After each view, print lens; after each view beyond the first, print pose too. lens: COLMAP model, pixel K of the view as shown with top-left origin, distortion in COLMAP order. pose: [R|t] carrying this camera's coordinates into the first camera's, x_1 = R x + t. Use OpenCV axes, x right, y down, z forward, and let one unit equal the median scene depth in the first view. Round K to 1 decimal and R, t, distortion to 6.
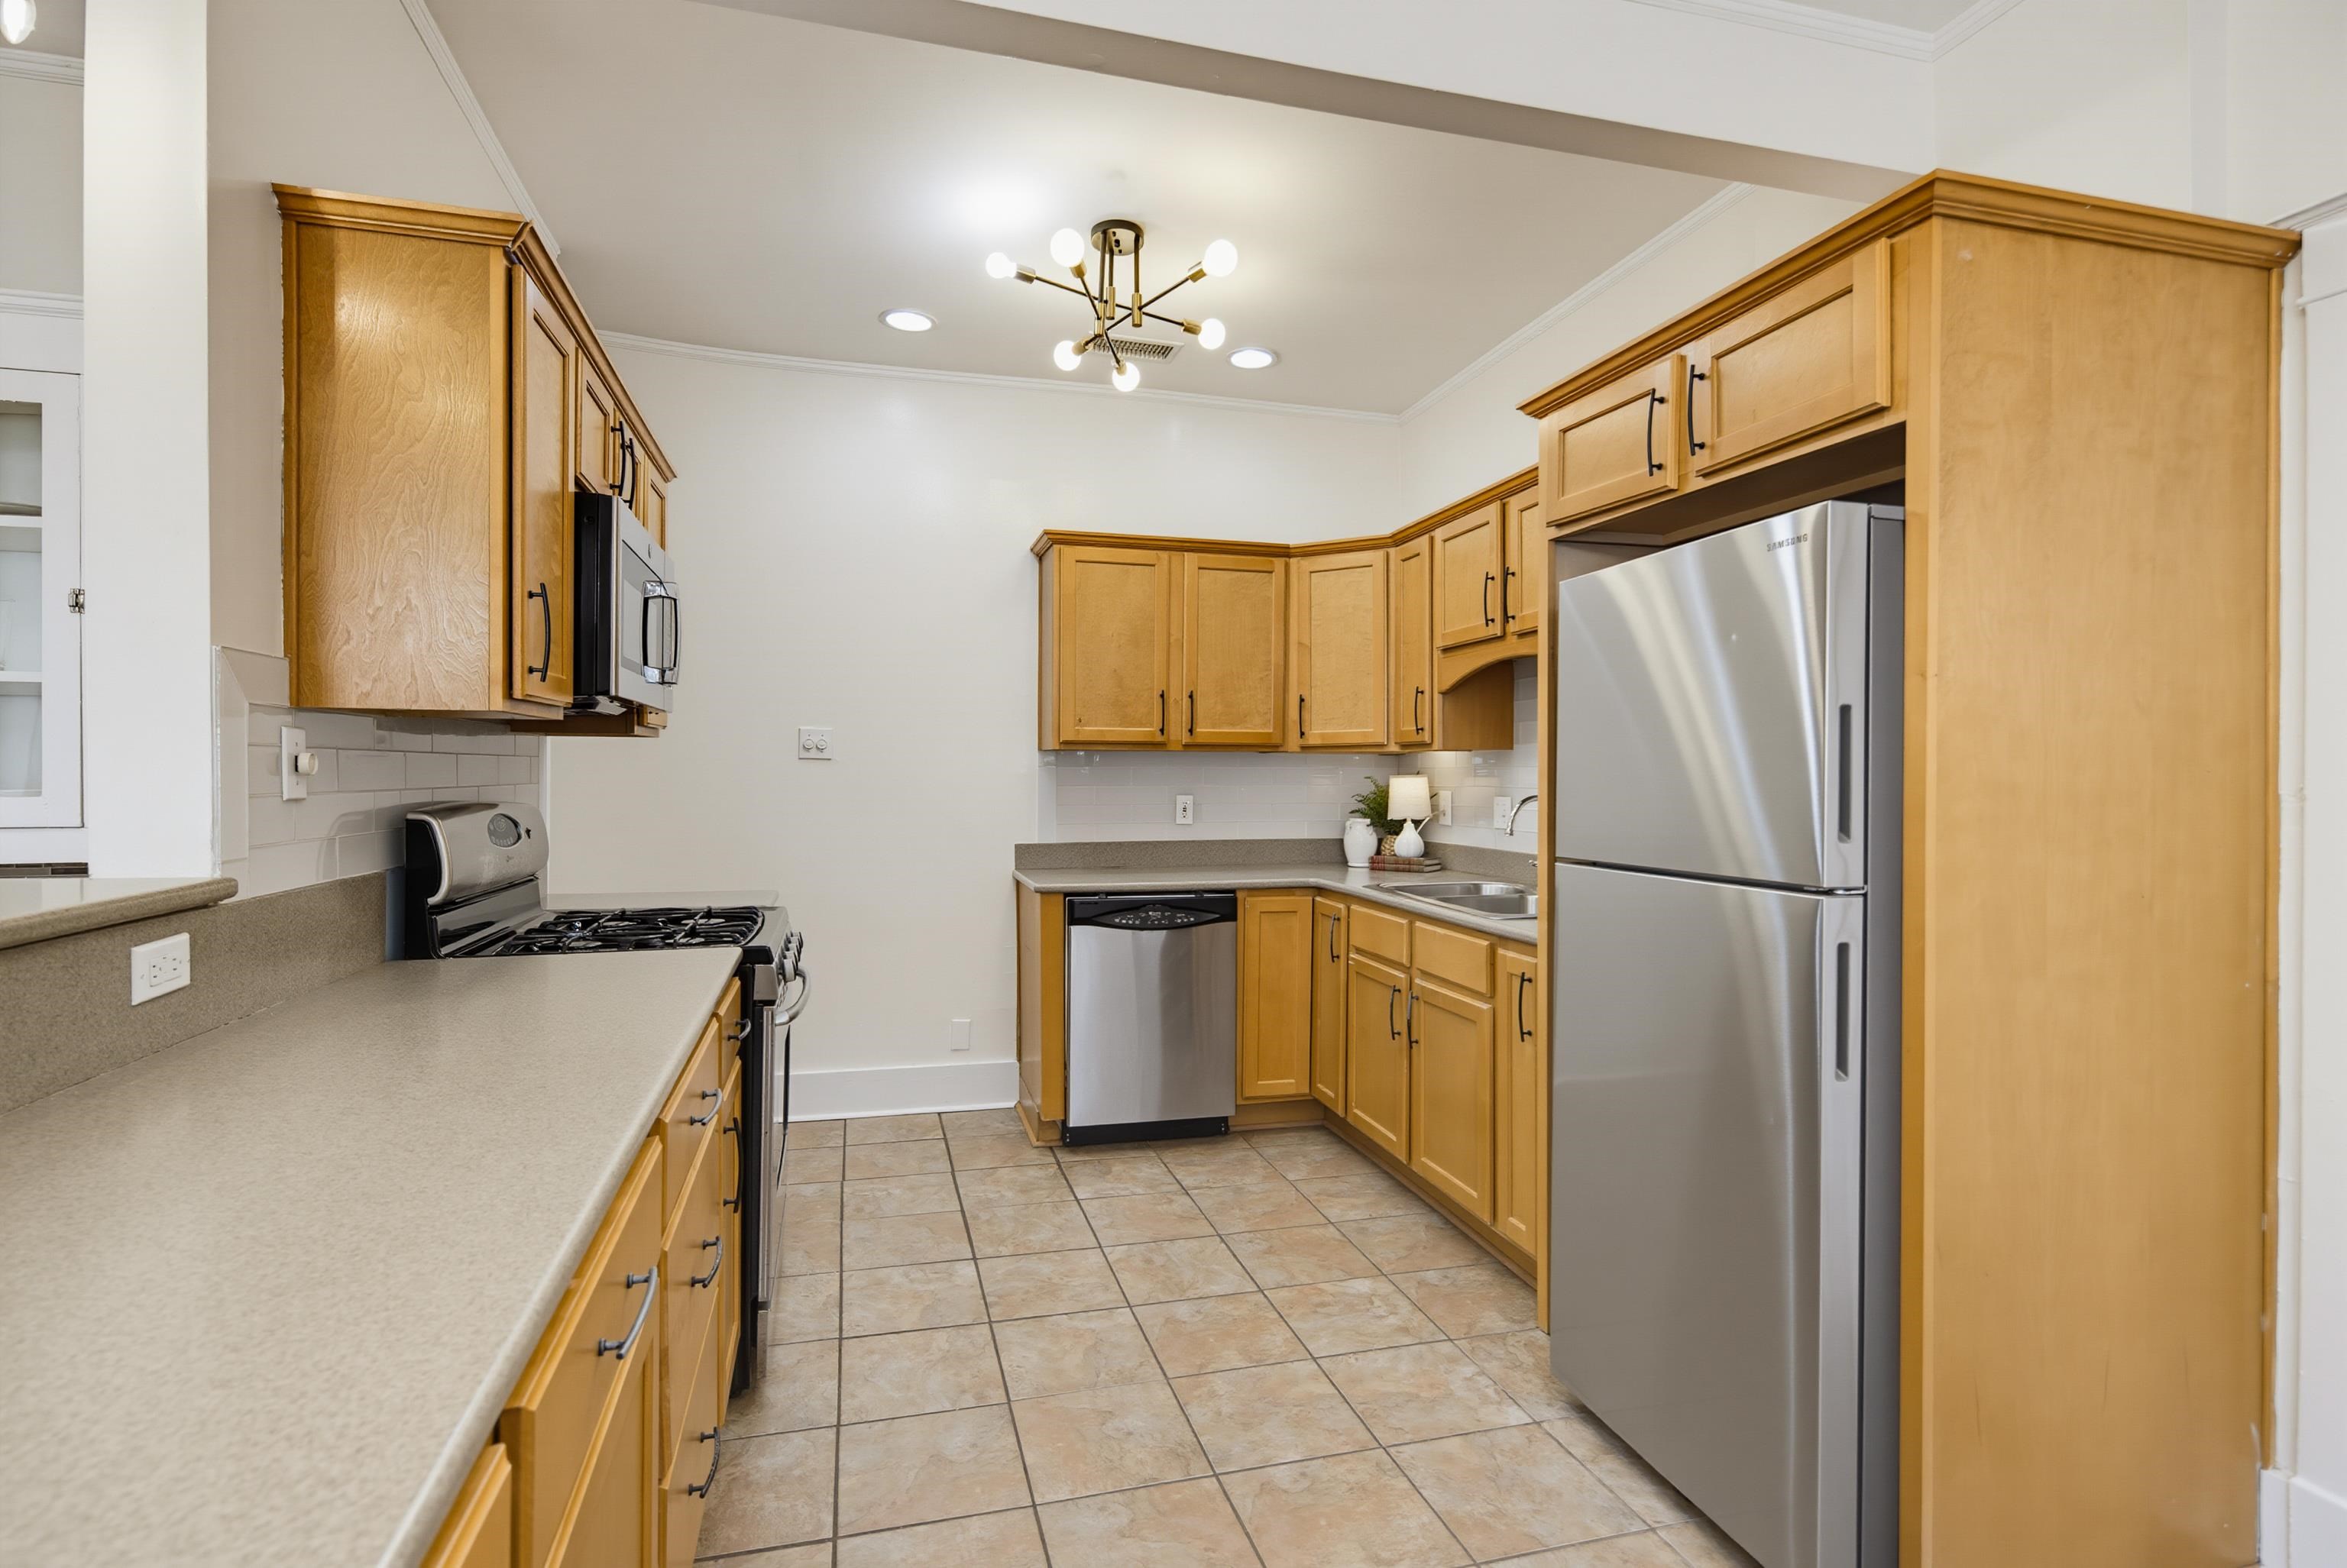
lens RADIAL K [[1121.2, 0, 1159.3], [0, 1121.2, 780.0], [0, 0, 1]] dist [0.005433, -0.004638]
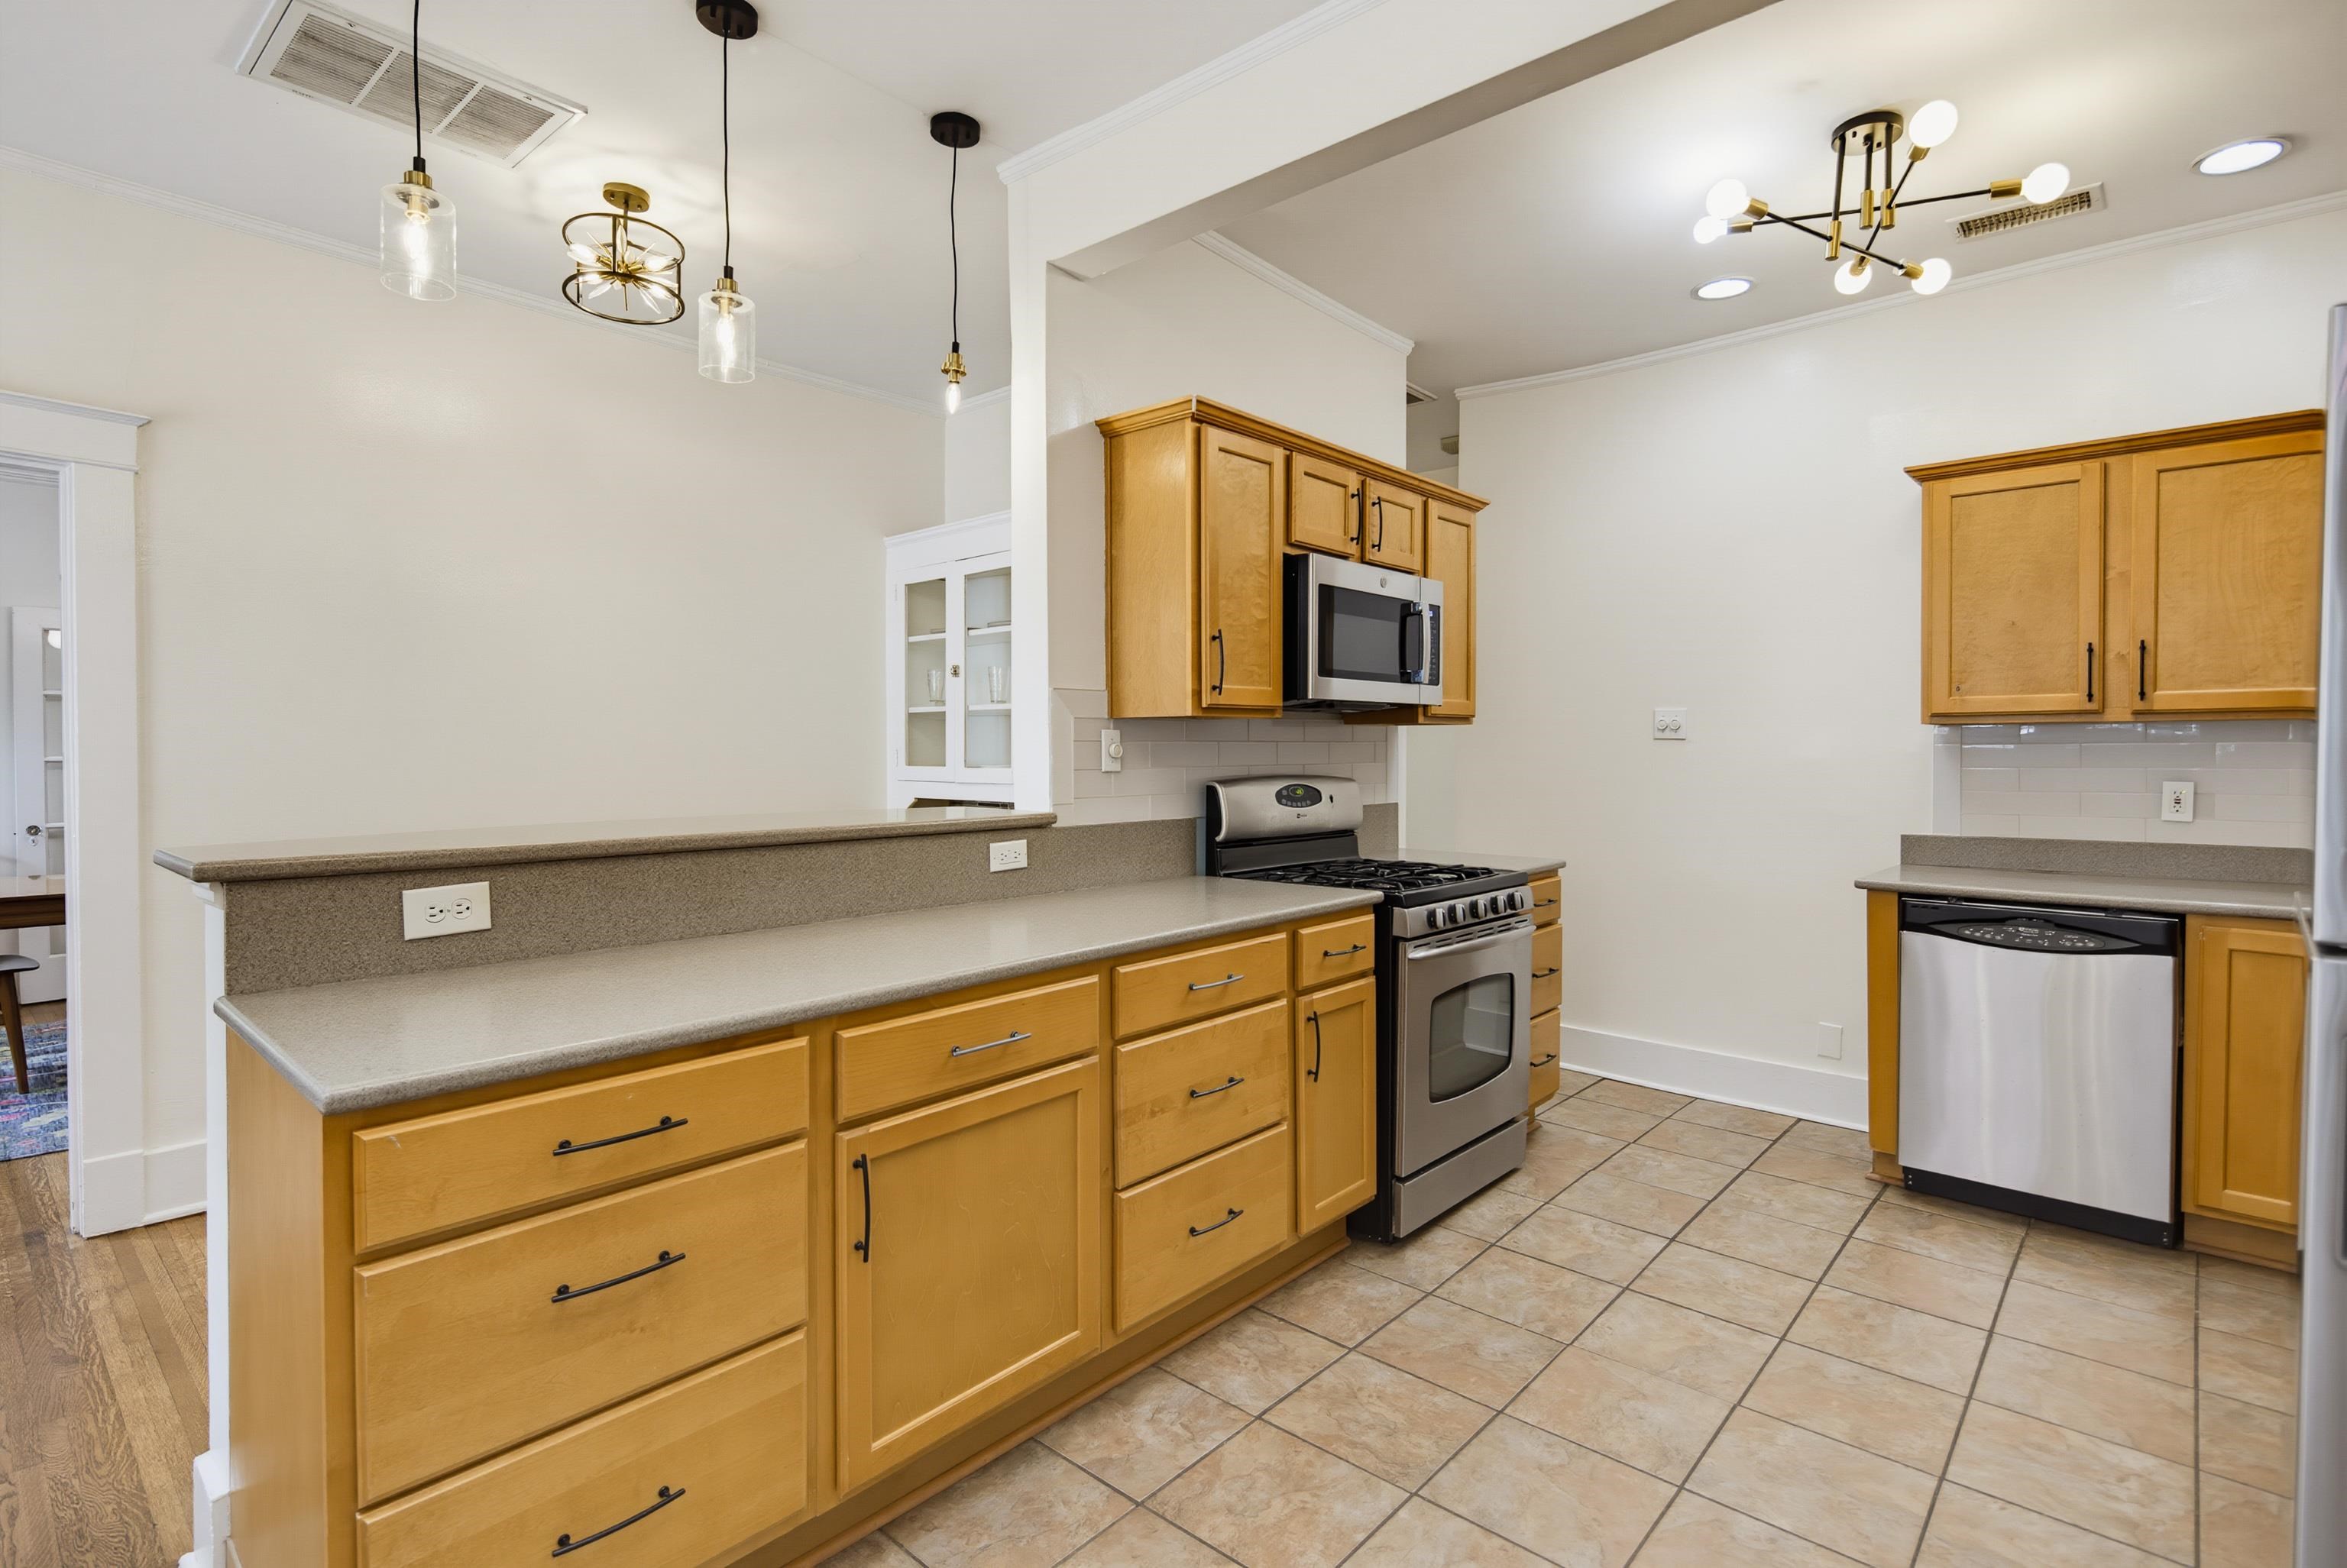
lens RADIAL K [[1121.2, 0, 1157.2], [0, 1121.2, 767.1], [0, 0, 1]] dist [0.005433, -0.004638]
pose [[0.539352, 0.007549, -0.842047, 0.398981], [-0.000777, 0.999964, 0.008467, -0.002138], [0.842080, -0.003912, 0.539338, 0.071238]]
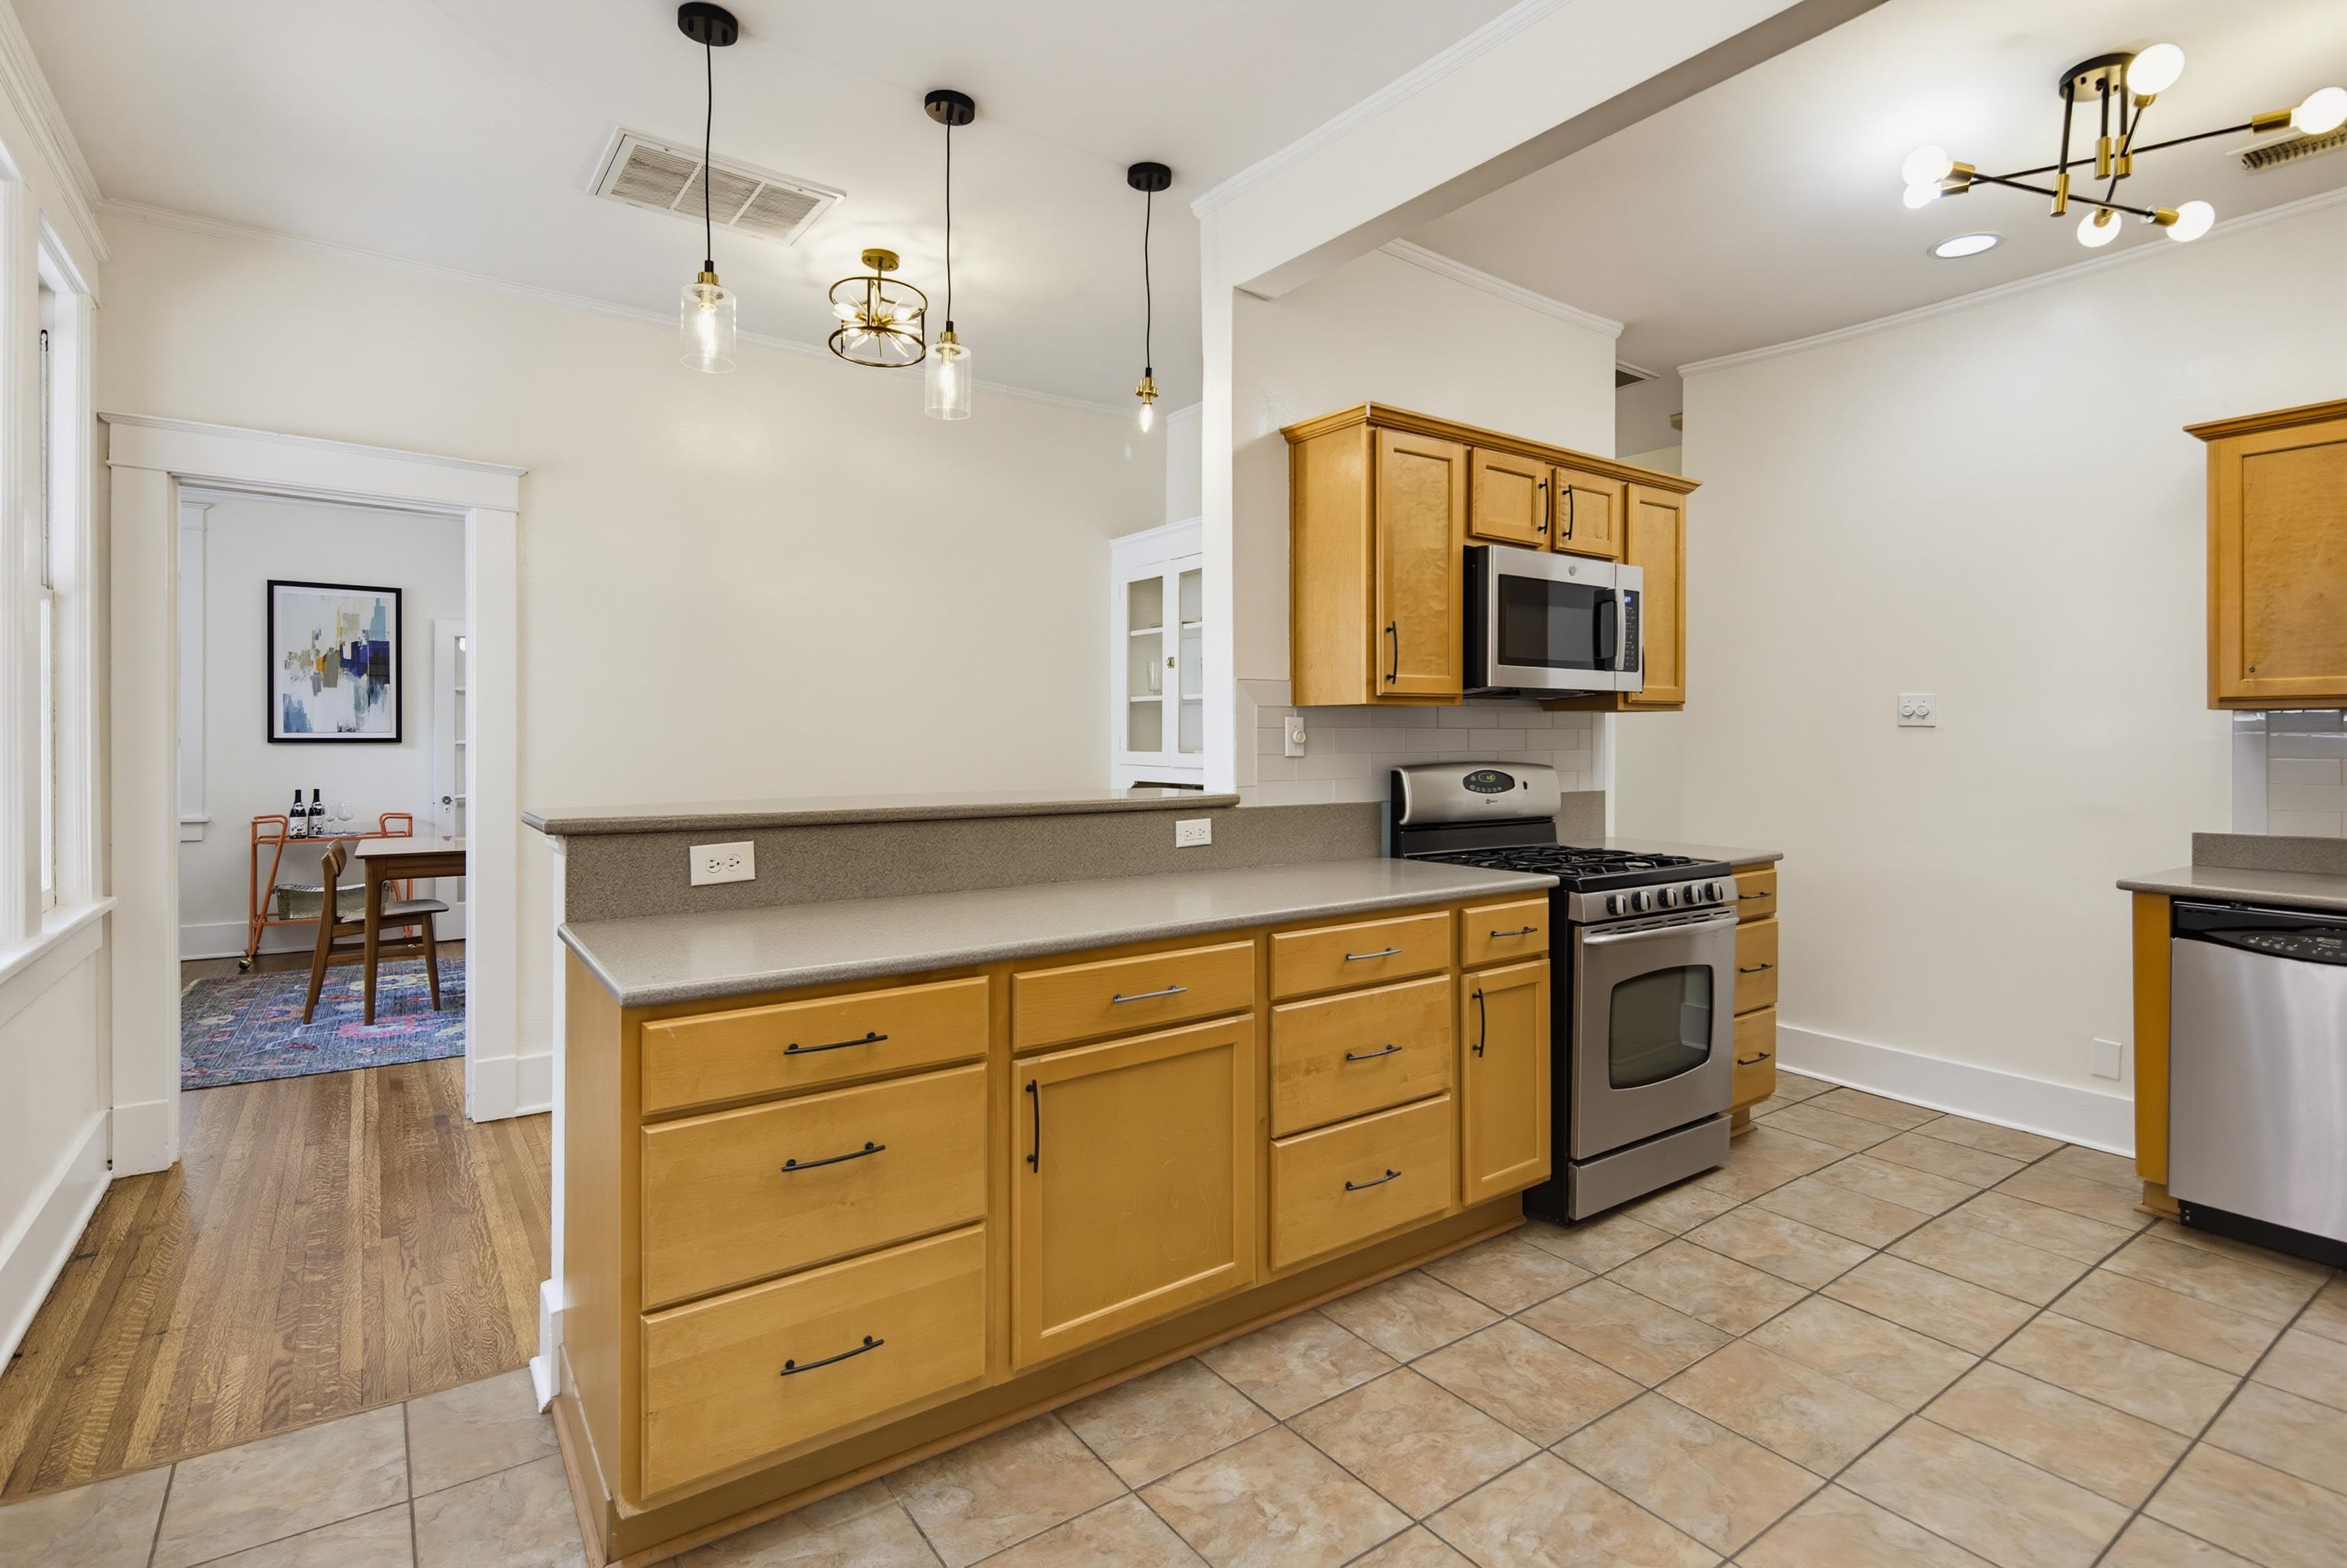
lens RADIAL K [[1121.2, 0, 1166.7], [0, 1121.2, 742.3], [0, 0, 1]] dist [0.005433, -0.004638]
pose [[0.344911, -0.000493, -0.938635, 0.487738], [-0.004411, 0.999988, -0.002146, -0.000273], [0.938625, 0.004881, 0.344905, 0.093777]]
